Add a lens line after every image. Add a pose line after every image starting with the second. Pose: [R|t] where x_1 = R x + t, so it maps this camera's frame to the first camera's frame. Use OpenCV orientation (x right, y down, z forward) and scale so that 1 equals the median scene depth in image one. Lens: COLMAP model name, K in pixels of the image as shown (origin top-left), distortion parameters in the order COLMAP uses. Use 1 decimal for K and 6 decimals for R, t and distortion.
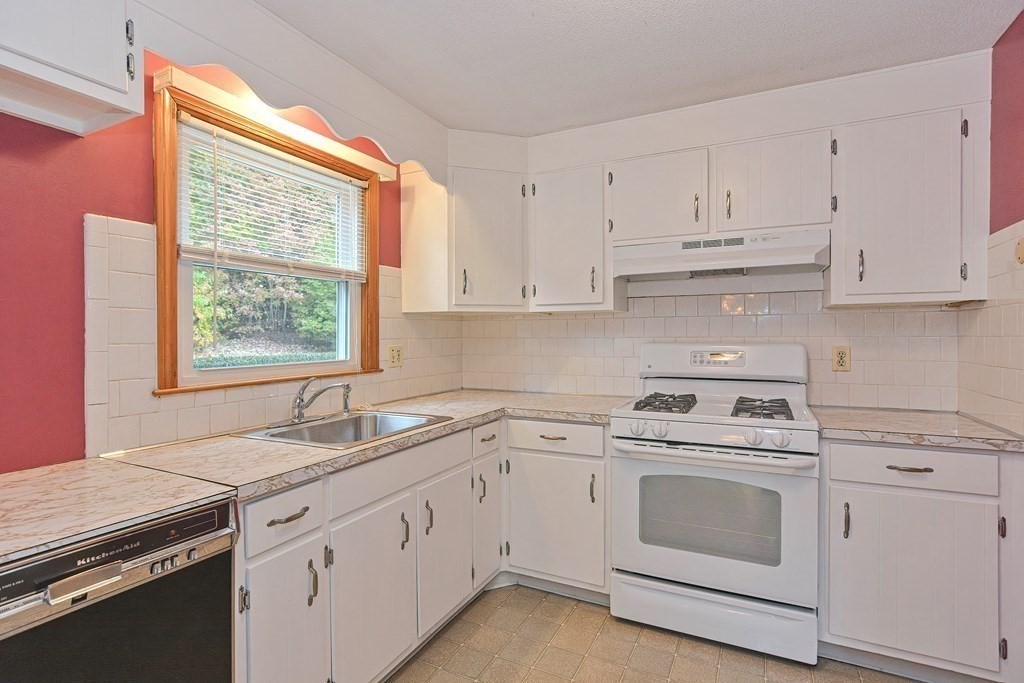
lens RADIAL K [[496.5, 0, 519.7], [0, 496.5, 340.3], [0, 0, 1]] dist [-0.019284, 0.008195]
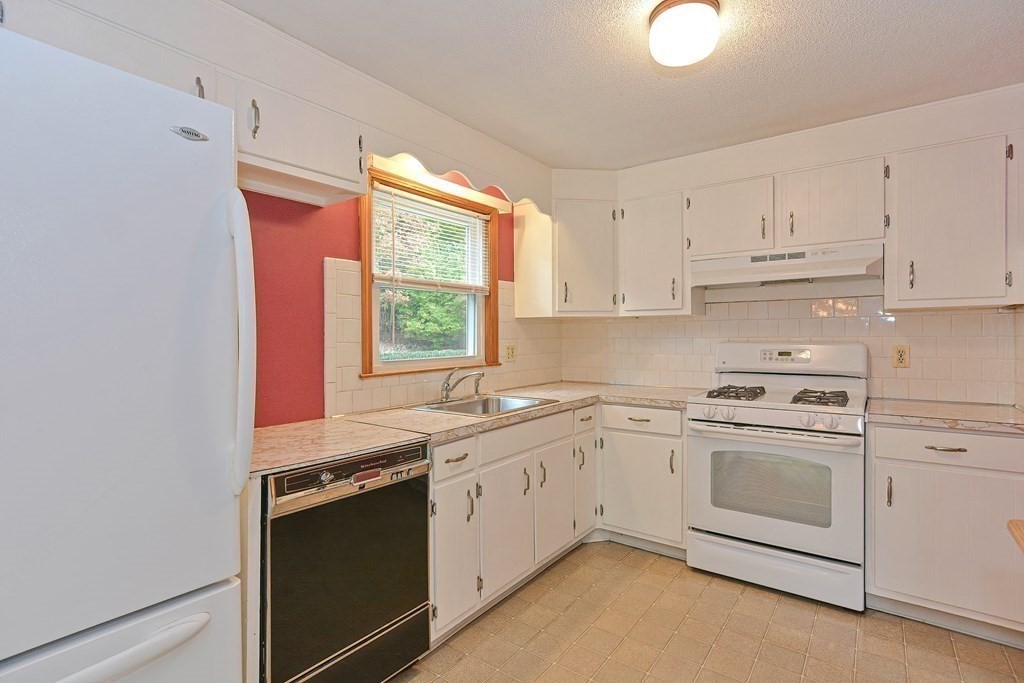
lens RADIAL K [[496.5, 0, 526.3], [0, 496.5, 338.5], [0, 0, 1]] dist [-0.019284, 0.008195]
pose [[0.986705, -0.001238, -0.162518, -0.008908], [0.000857, 0.999997, -0.002414, -0.001648], [0.162520, 0.002243, 0.986703, -0.272005]]
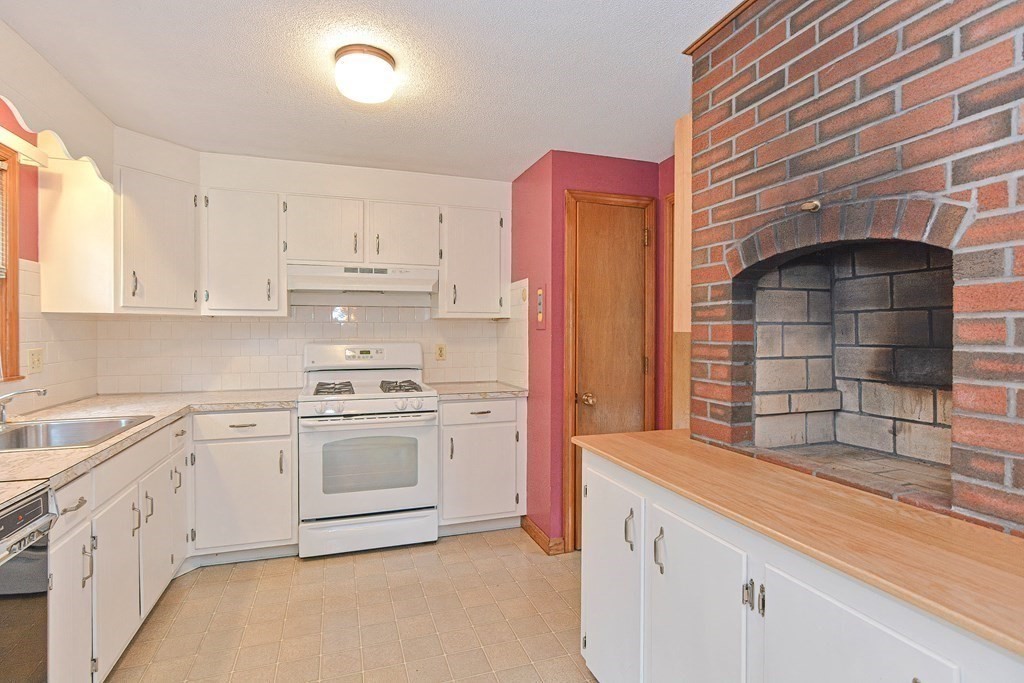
lens RADIAL K [[496.5, 0, 514.5], [0, 496.5, 335.8], [0, 0, 1]] dist [-0.019284, 0.008195]
pose [[0.698756, -0.000561, 0.715360, -0.339443], [0.001909, 0.999998, -0.001081, -0.012965], [-0.715358, 0.002120, 0.698755, -0.288292]]
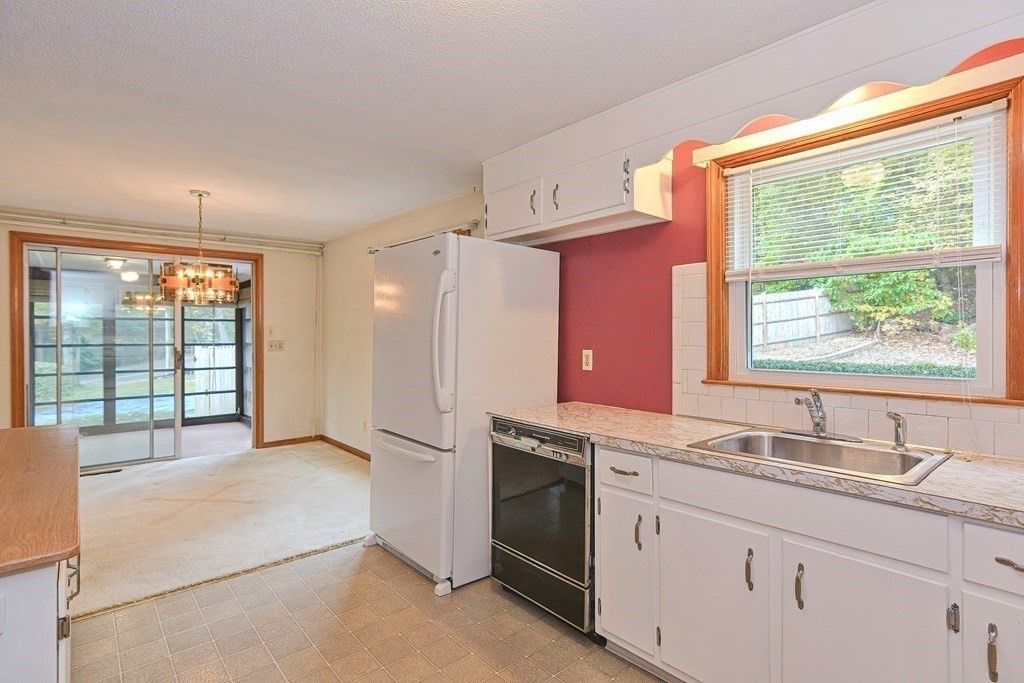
lens RADIAL K [[496.5, 0, 510.0], [0, 496.5, 339.9], [0, 0, 1]] dist [-0.019284, 0.008195]
pose [[-0.390605, 0.009823, -0.920506, 0.573634], [-0.006652, 0.999887, 0.013493, -0.020055], [0.920534, 0.011394, -0.390496, 0.753264]]
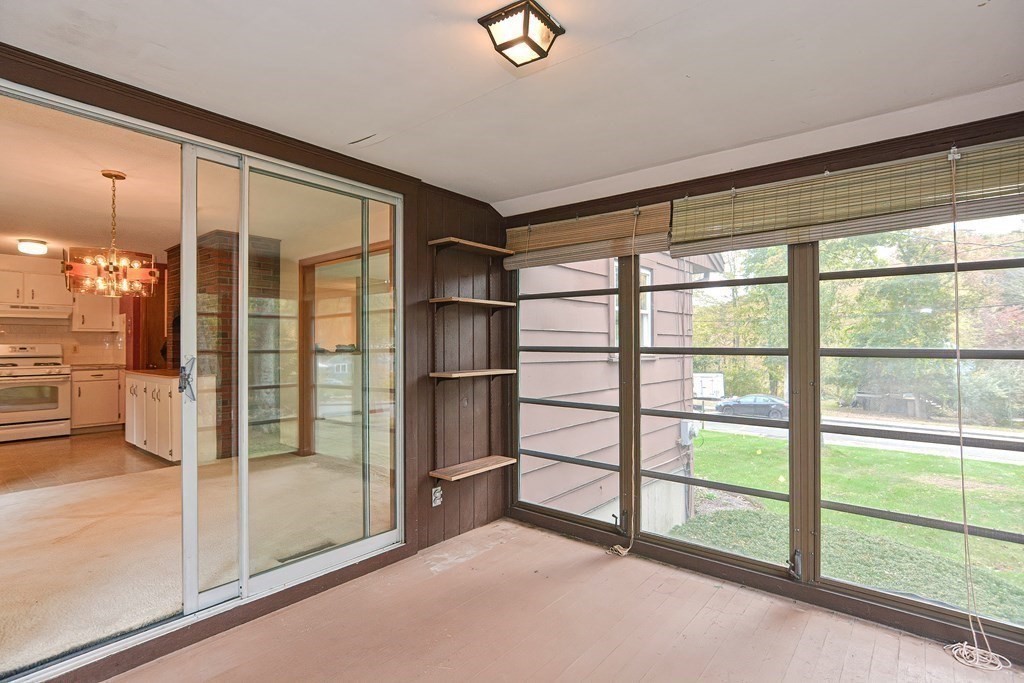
lens RADIAL K [[496.5, 0, 506.8], [0, 496.5, 344.7], [0, 0, 1]] dist [-0.019284, 0.008195]
pose [[0.235736, 0.007224, 0.971790, -1.791623], [0.006645, 0.999937, -0.009046, 0.061492], [-0.971794, 0.008590, 0.235673, -2.471005]]
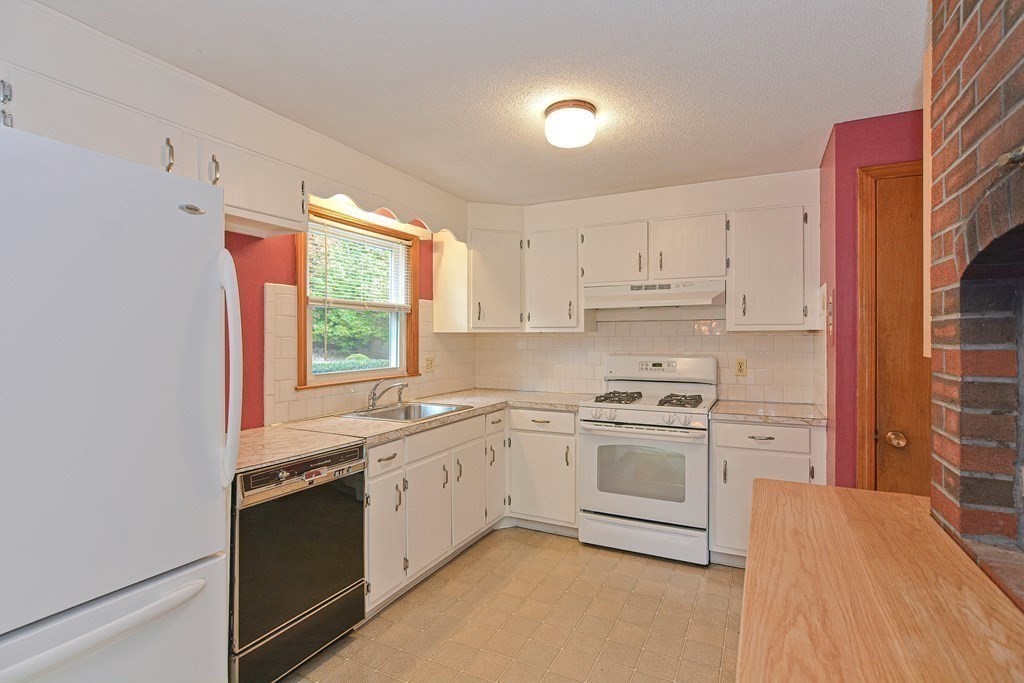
lens RADIAL K [[496.5, 0, 529.5], [0, 496.5, 335.8], [0, 0, 1]] dist [-0.019284, 0.008195]
pose [[0.999791, 0.004129, 0.020035, 0.004841], [-0.003878, 0.999914, -0.012566, -0.037685], [-0.020085, 0.012486, 0.999720, -0.485171]]
